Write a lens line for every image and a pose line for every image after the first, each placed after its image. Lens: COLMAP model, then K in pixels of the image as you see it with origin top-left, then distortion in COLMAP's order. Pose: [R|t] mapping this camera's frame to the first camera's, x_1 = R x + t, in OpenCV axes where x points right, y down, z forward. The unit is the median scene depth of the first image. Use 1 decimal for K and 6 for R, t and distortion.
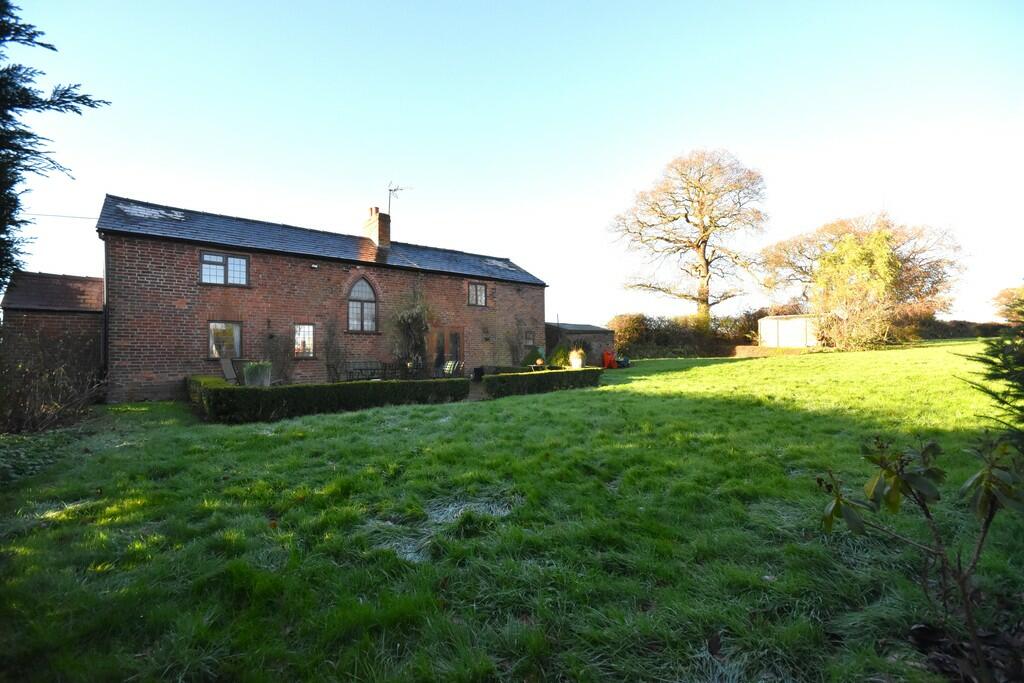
lens RADIAL K [[437.2, 0, 512.0], [0, 437.2, 341.5], [0, 0, 1]] dist [0.000250, 0.000006]
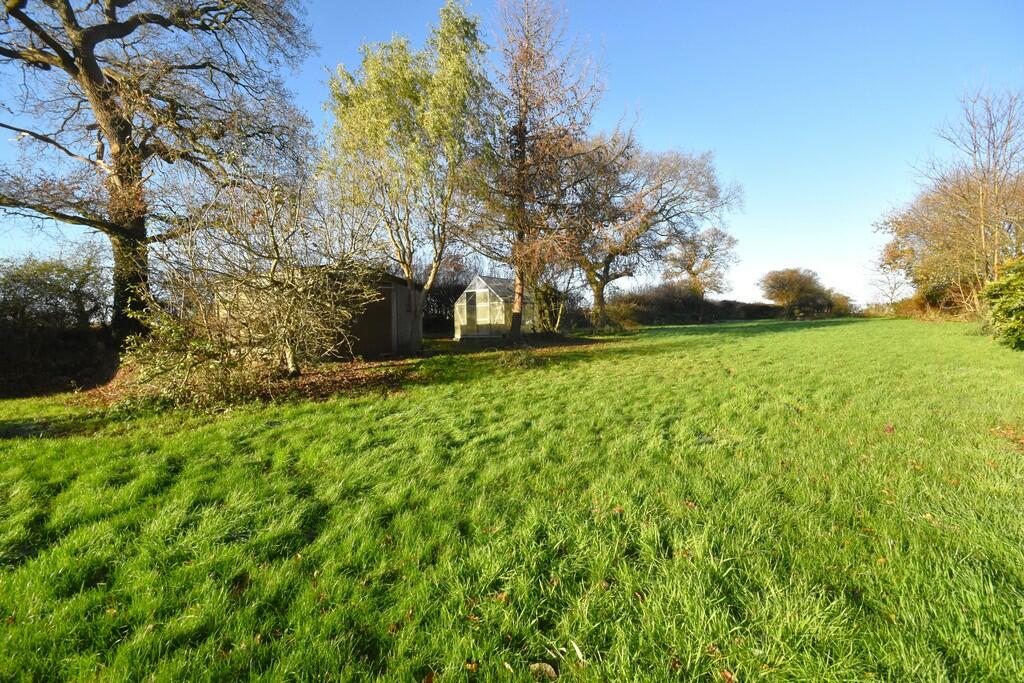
lens RADIAL K [[451.9, 0, 510.7], [0, 451.9, 327.0], [0, 0, 1]] dist [0.000516, -0.000004]
pose [[0.949111, -0.002066, 0.314935, 0.638771], [-0.003744, 0.999834, 0.017842, -0.016736], [-0.314919, -0.018113, 0.948946, 0.539472]]
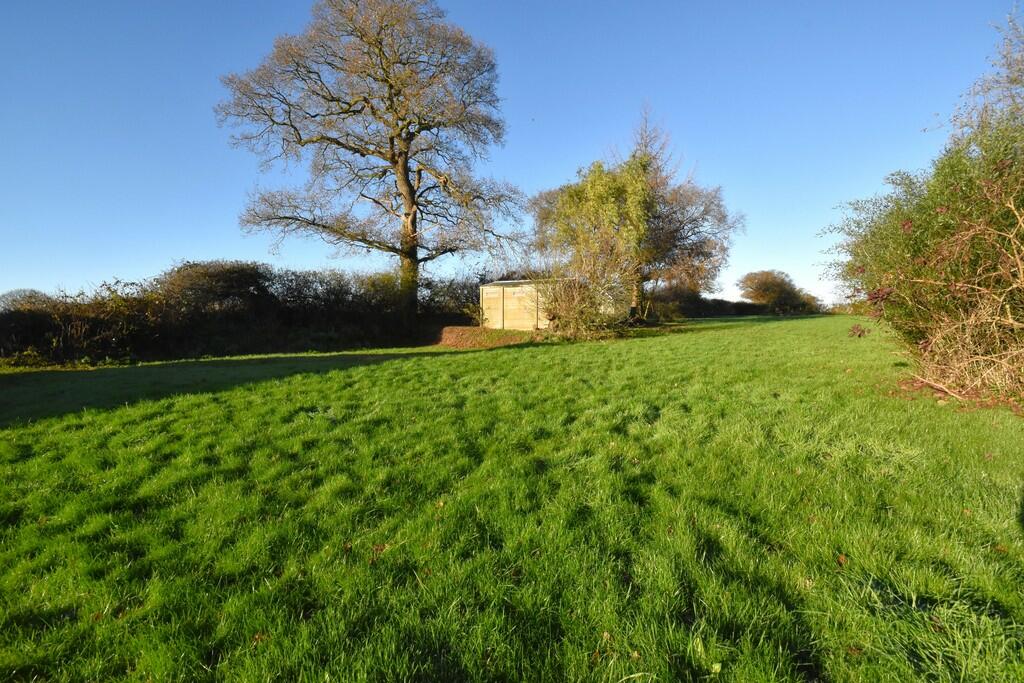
lens RADIAL K [[451.9, 0, 510.7], [0, 451.9, 327.0], [0, 0, 1]] dist [0.000516, -0.000004]
pose [[0.932238, 0.003492, 0.361828, 0.347081], [-0.014391, 0.999520, 0.027432, -0.007986], [-0.361559, -0.030780, 0.931841, 0.349760]]
